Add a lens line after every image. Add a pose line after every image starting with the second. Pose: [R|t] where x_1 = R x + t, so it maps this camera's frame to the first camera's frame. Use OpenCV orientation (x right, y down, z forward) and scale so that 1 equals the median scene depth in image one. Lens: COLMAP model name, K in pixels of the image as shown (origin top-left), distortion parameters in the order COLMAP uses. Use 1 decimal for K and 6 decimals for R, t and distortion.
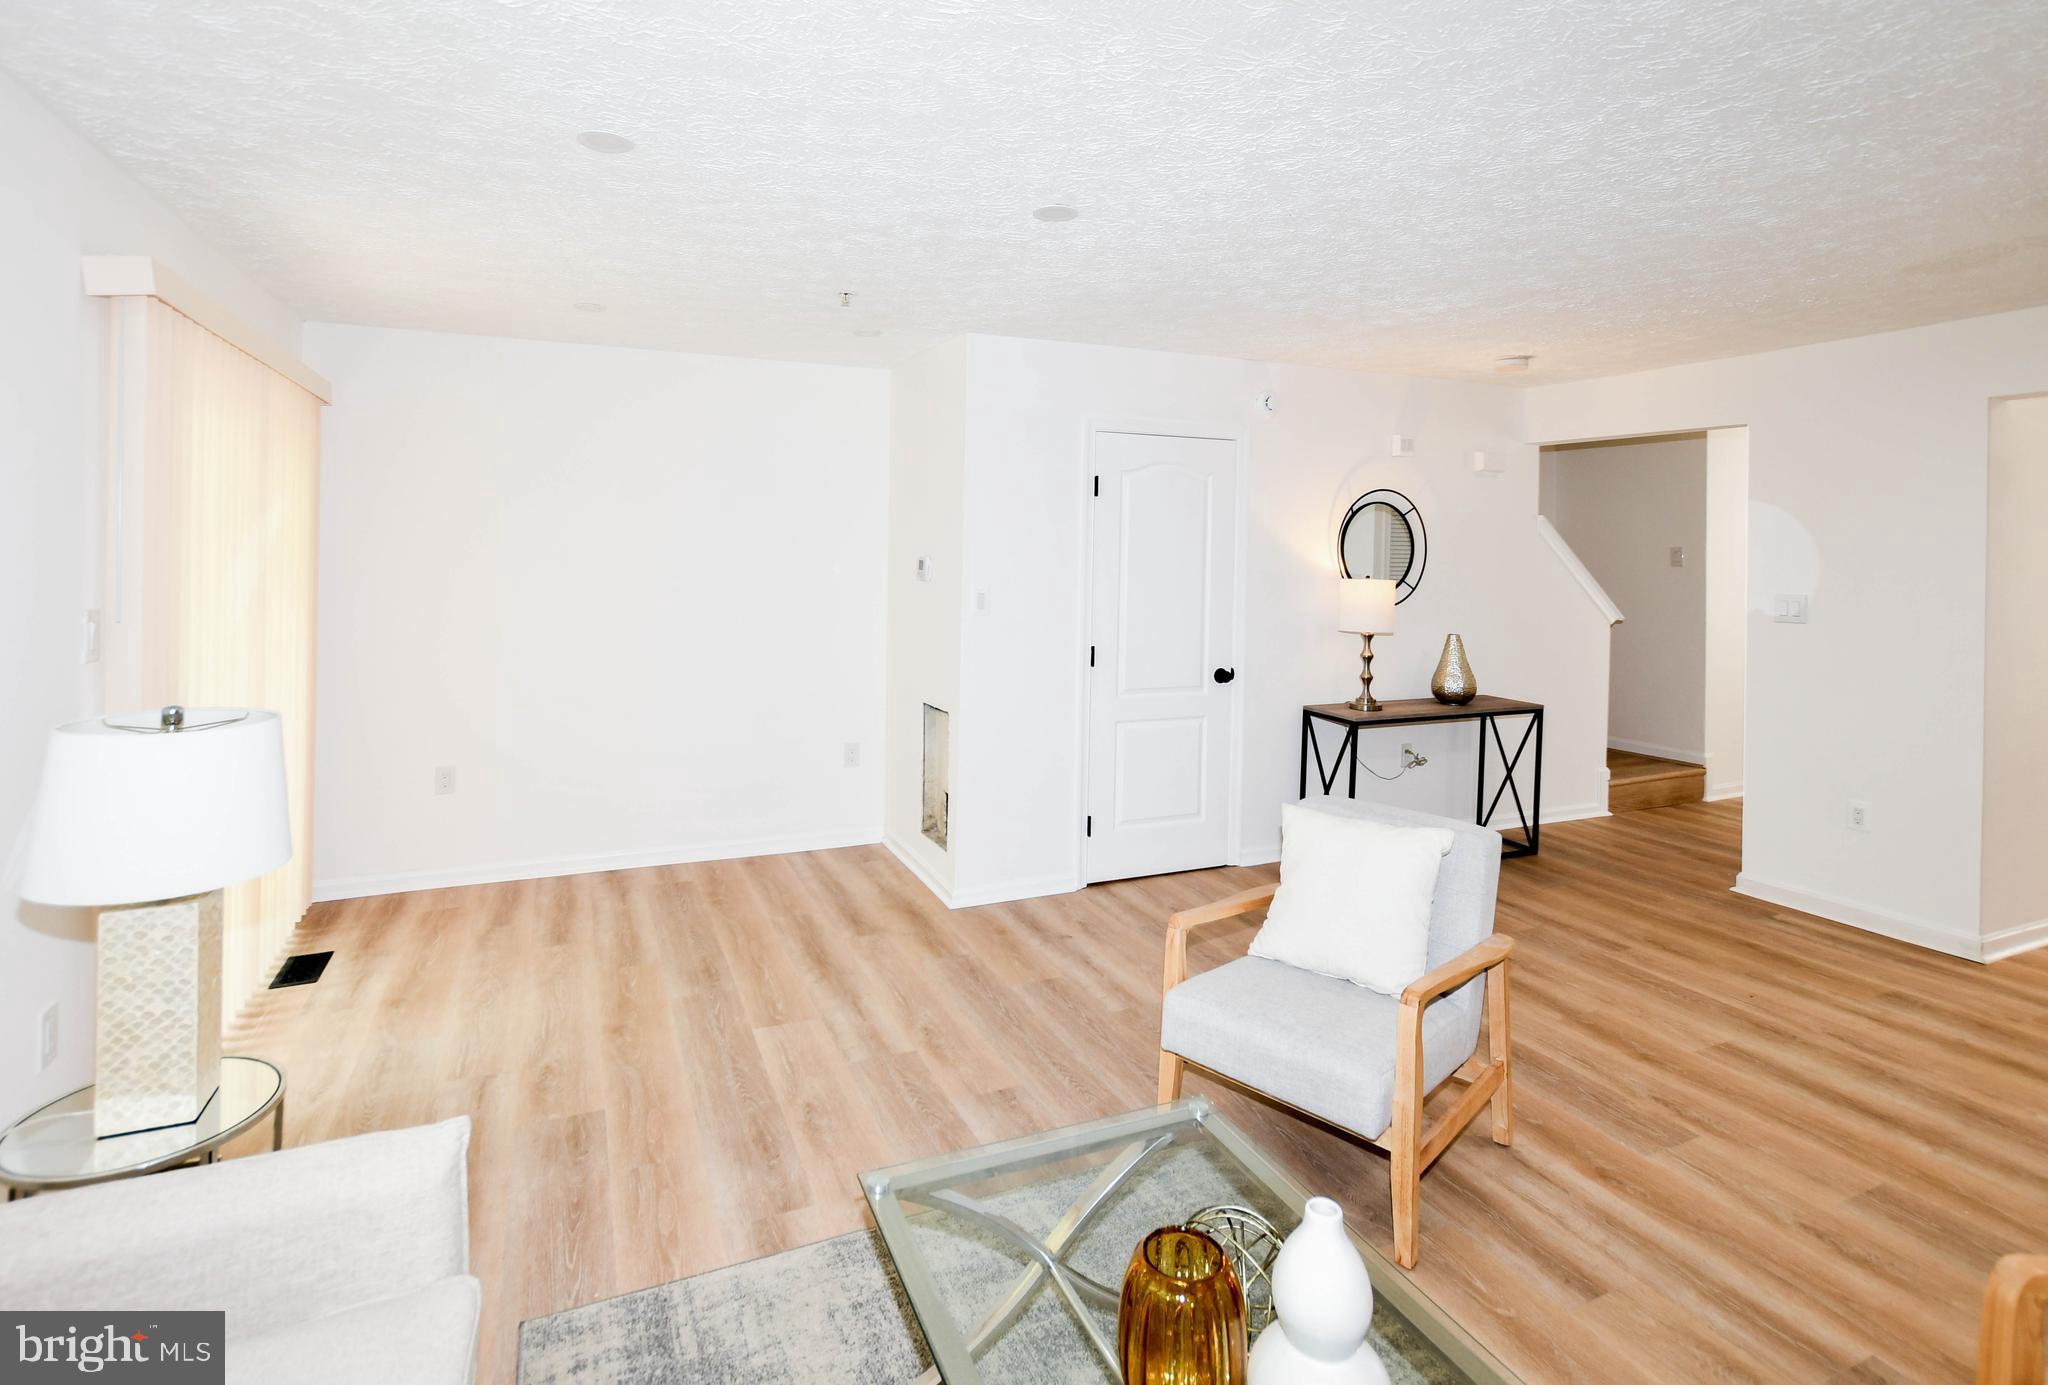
lens RADIAL K [[971.7, 0, 1024.0], [0, 971.7, 692.5], [0, 0, 1]] dist [0.000599, 0.000002]
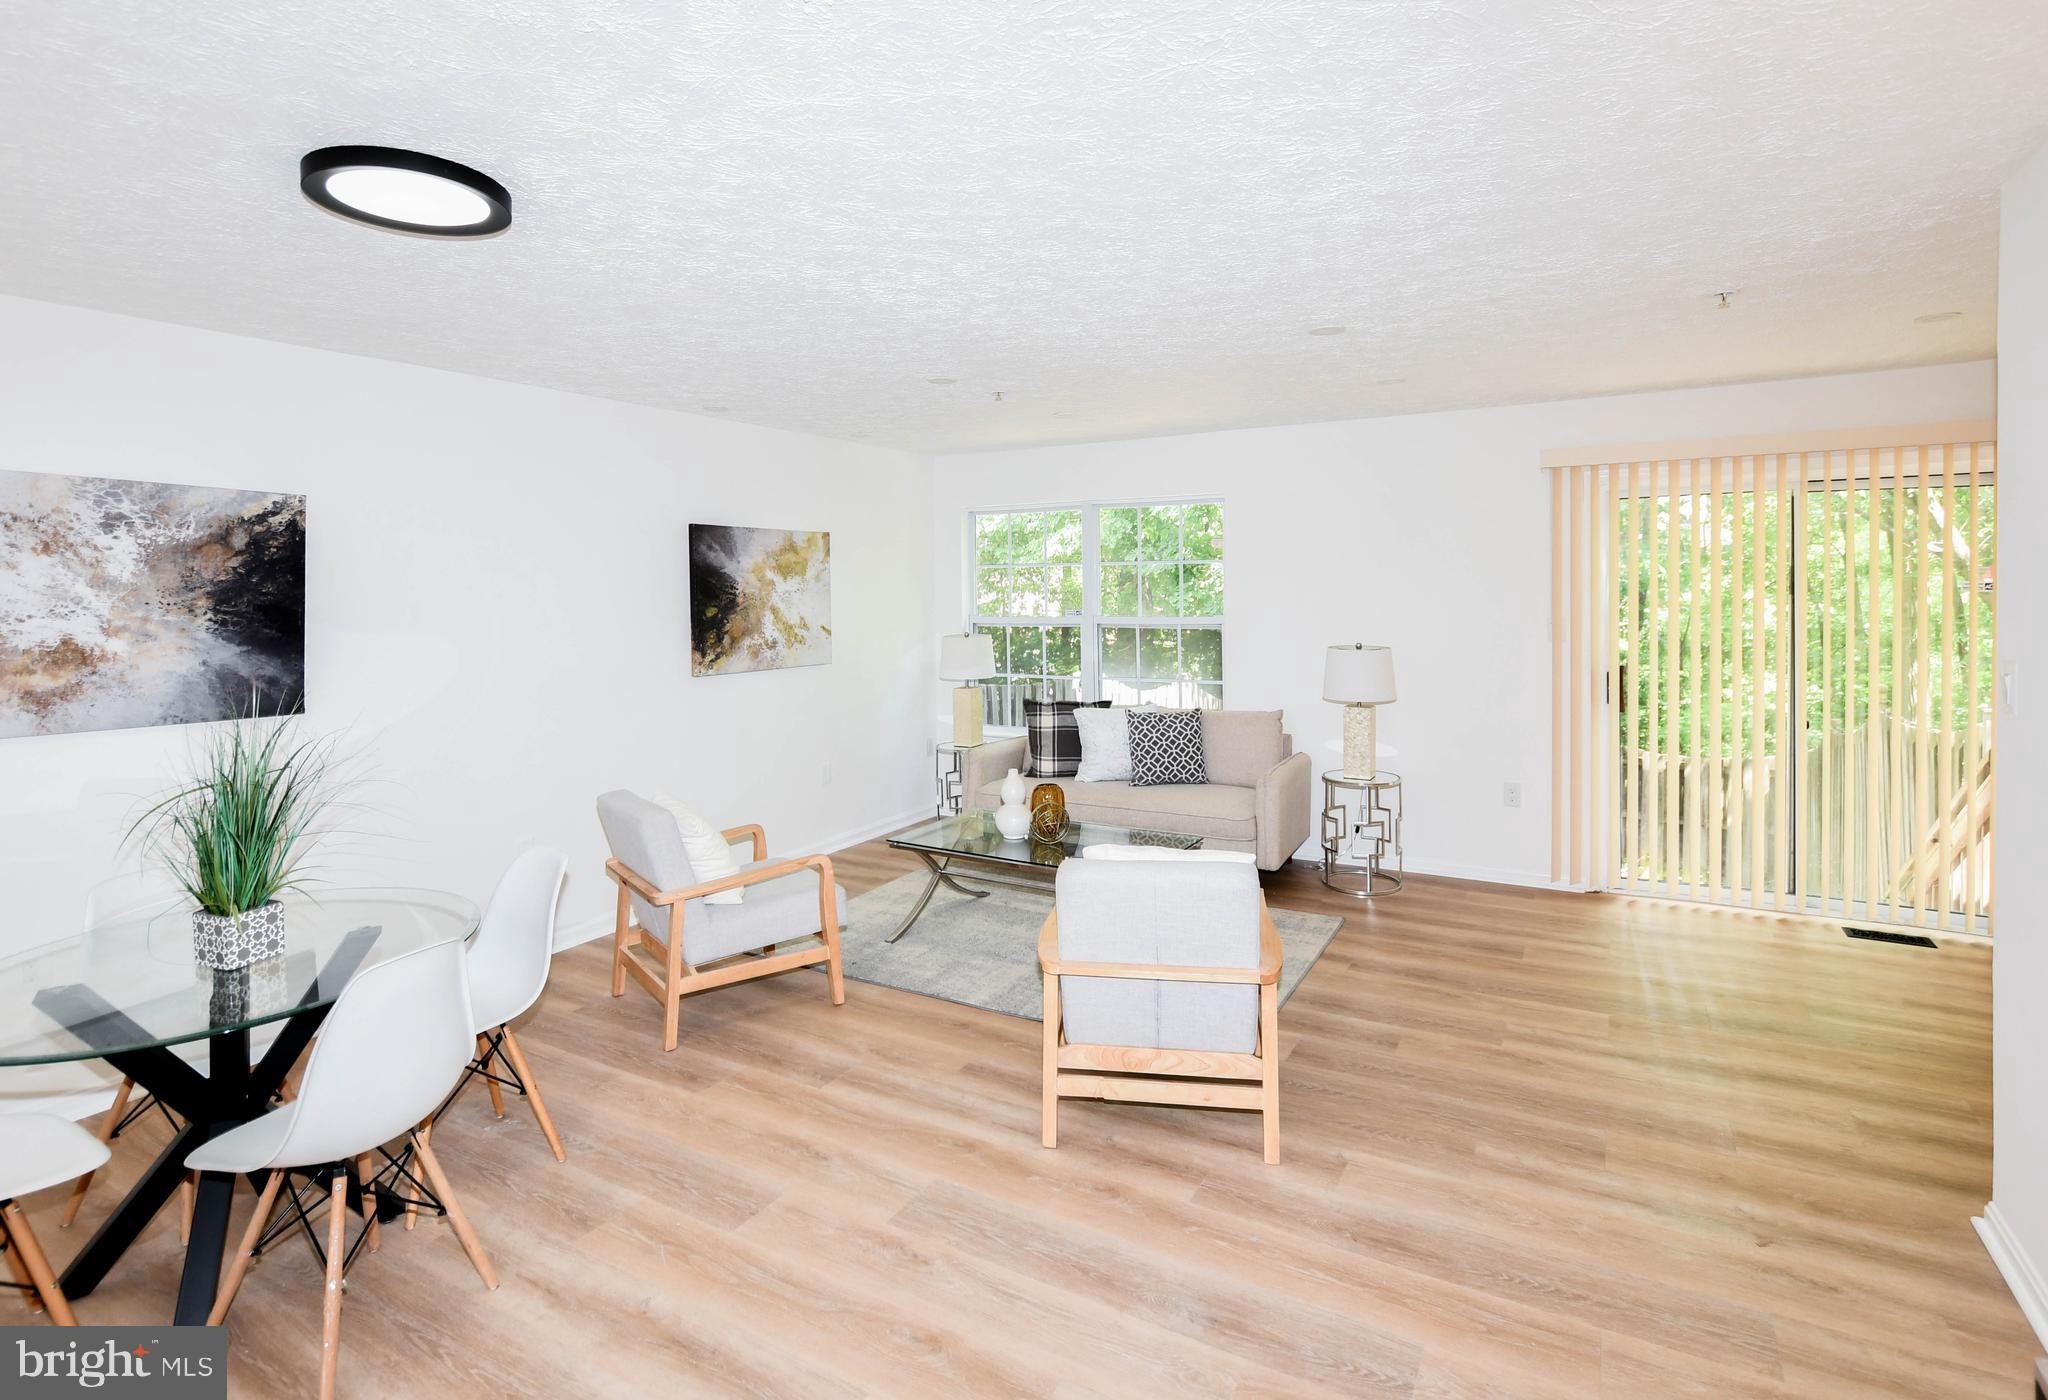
lens RADIAL K [[1010.5, 0, 1024.0], [0, 1010.5, 700.0], [0, 0, 1]] dist [0.038803, 0.000085]
pose [[-0.799870, 0.070844, -0.595977, 1.131756], [-0.079106, 0.971901, 0.221701, -0.260066], [0.594937, 0.224477, -0.771790, 1.711062]]
